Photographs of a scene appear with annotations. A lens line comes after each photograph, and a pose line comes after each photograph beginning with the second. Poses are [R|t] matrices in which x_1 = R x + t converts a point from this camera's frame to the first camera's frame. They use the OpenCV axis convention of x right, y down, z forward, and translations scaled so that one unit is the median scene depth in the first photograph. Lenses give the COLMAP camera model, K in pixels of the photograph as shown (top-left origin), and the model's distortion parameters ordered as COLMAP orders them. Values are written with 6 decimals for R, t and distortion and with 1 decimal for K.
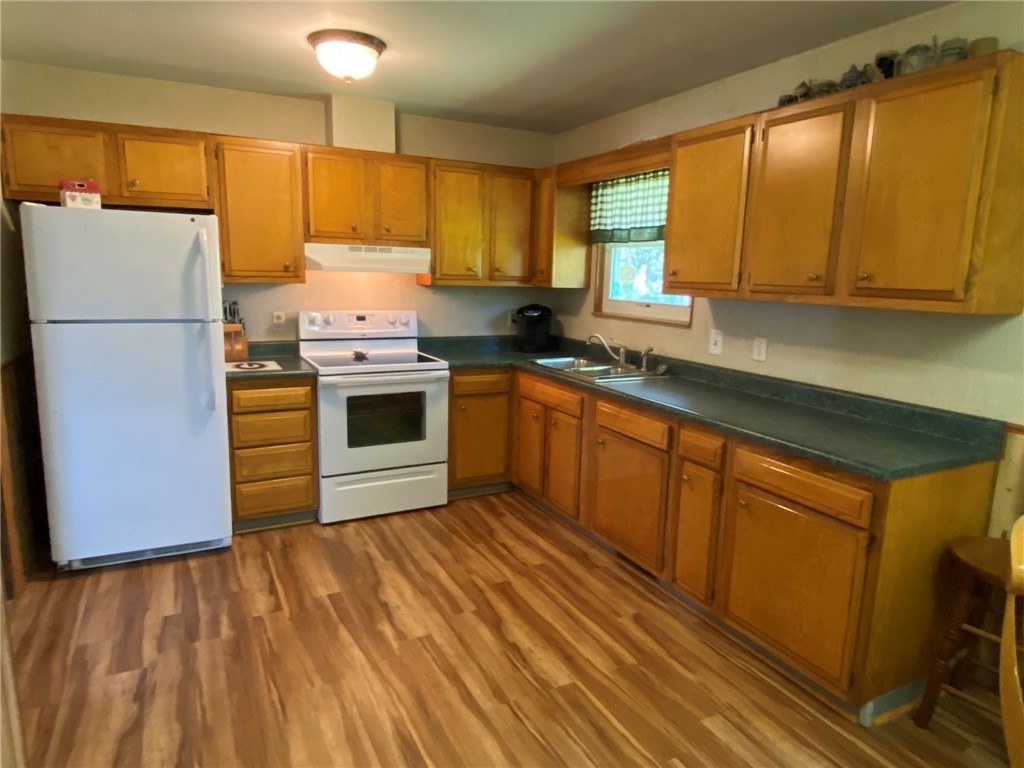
lens RADIAL K [[647.9, 0, 516.6], [0, 647.9, 389.1], [0, 0, 1]] dist [0.021535, -0.030267]
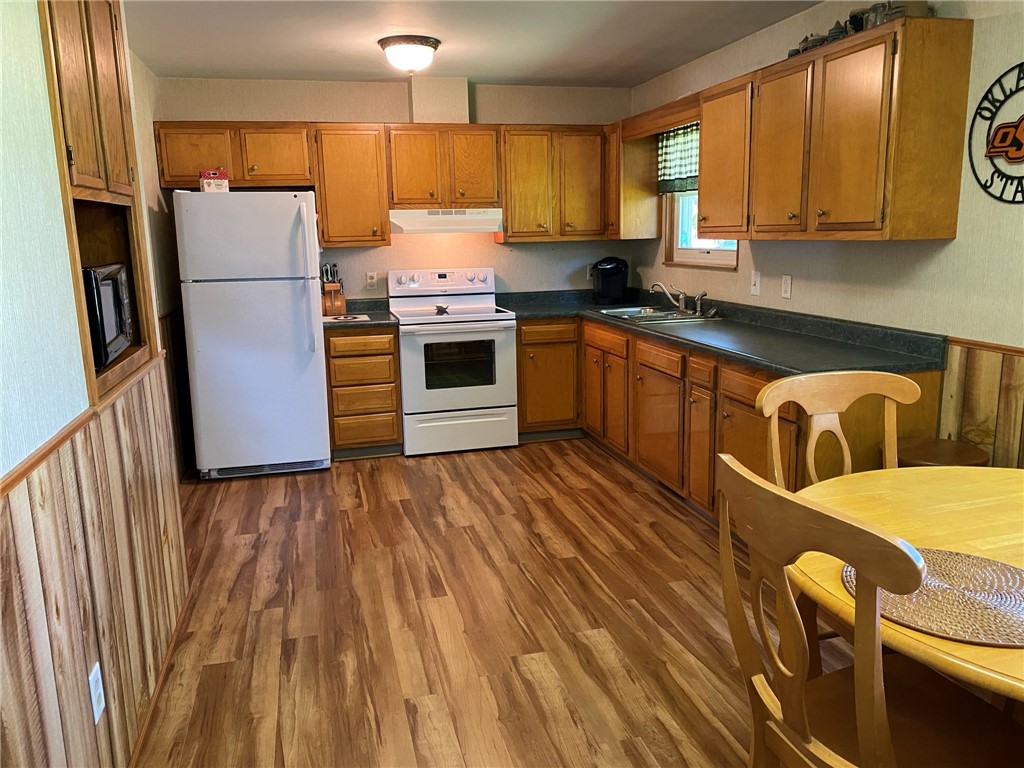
lens RADIAL K [[783.8, 0, 509.0], [0, 783.8, 377.3], [0, 0, 1]] dist [0.037442, -0.036101]
pose [[0.973456, -0.006031, -0.228794, 0.221325], [0.006789, 0.999974, 0.002528, 0.077193], [0.228772, -0.004014, 0.973472, -0.341665]]
